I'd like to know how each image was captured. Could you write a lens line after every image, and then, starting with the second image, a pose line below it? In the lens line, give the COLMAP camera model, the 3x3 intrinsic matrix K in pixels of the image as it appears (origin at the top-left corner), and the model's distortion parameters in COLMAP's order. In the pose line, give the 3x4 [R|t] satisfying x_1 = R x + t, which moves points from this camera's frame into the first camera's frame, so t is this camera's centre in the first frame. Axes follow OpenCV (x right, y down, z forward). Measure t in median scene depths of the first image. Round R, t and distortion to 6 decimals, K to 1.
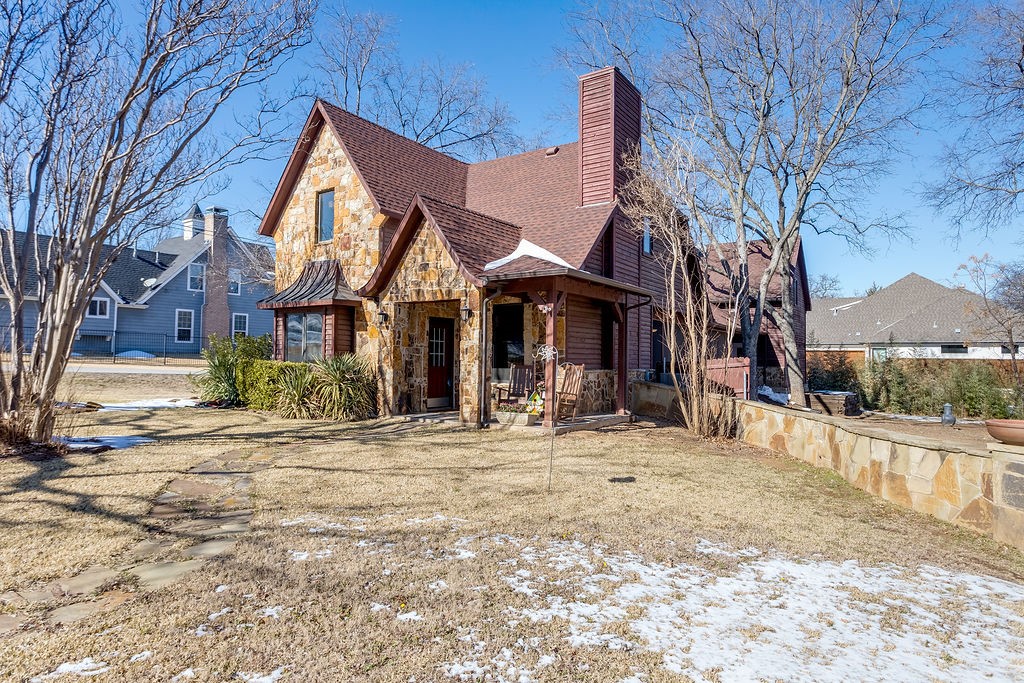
lens RADIAL K [[582.8, 0, 512.0], [0, 582.8, 341.5], [0, 0, 1]] dist [-0.001514, -0.000246]
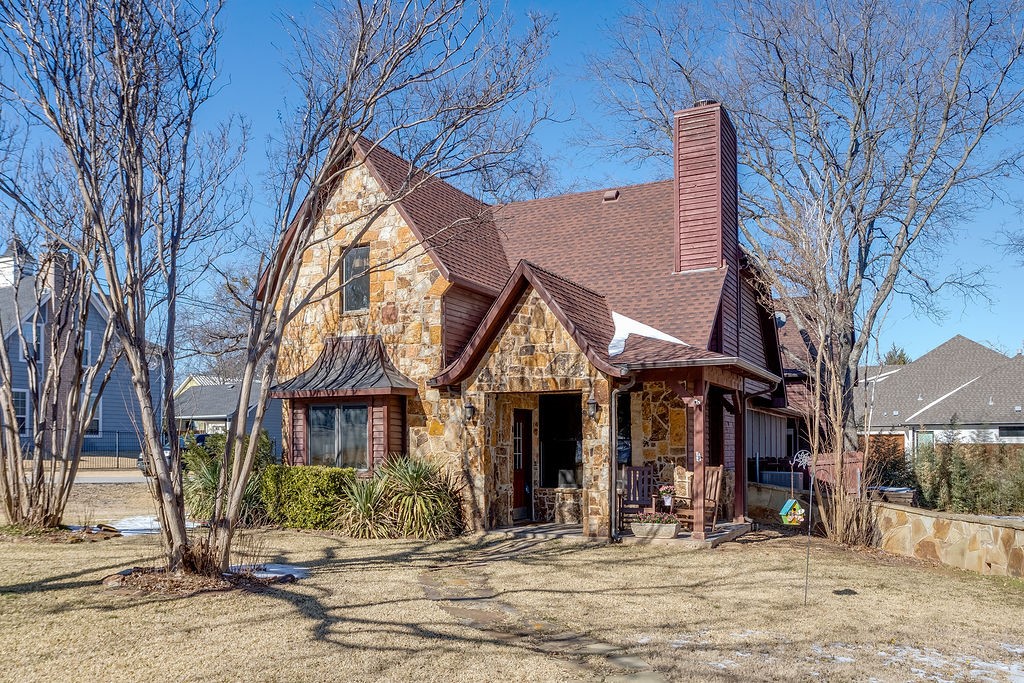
lens RADIAL K [[821.9, 0, 499.4], [0, 821.9, 436.0], [0, 0, 1]] dist [0.003211, -0.000383]
pose [[0.992120, -0.012493, 0.124667, -0.309692], [0.010511, 0.999808, 0.016540, -0.023770], [-0.124850, -0.015100, 0.992061, -0.138198]]
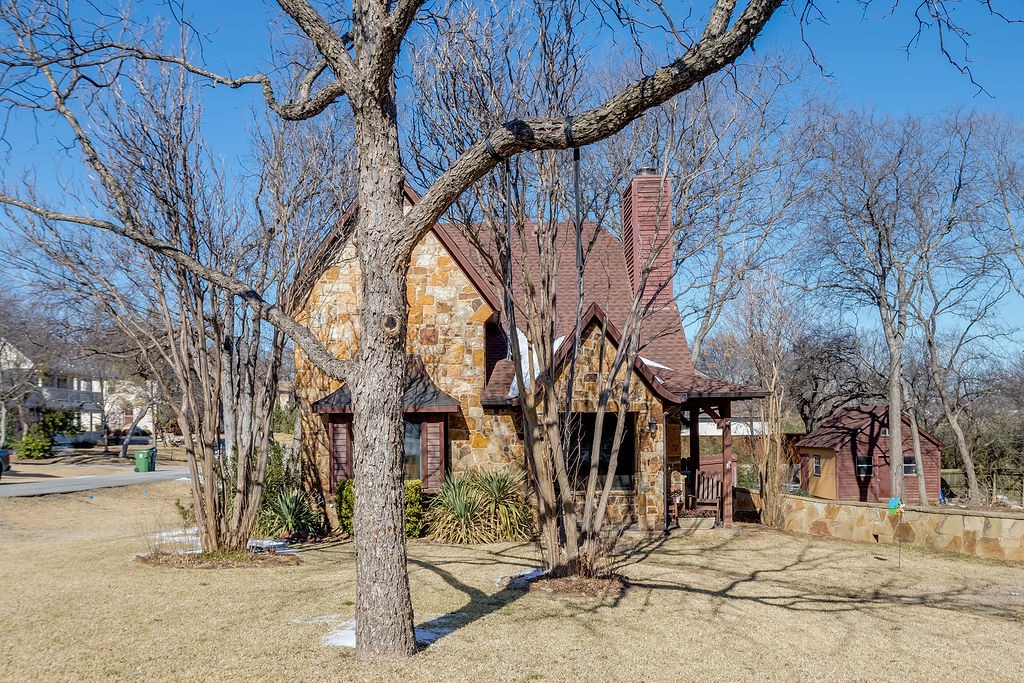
lens RADIAL K [[821.9, 0, 499.4], [0, 821.9, 436.0], [0, 0, 1]] dist [0.003211, -0.000383]
pose [[0.846378, -0.019420, 0.532228, -0.932654], [0.004210, 0.999548, 0.029776, -0.064987], [-0.532566, -0.022961, 0.846077, -0.081246]]
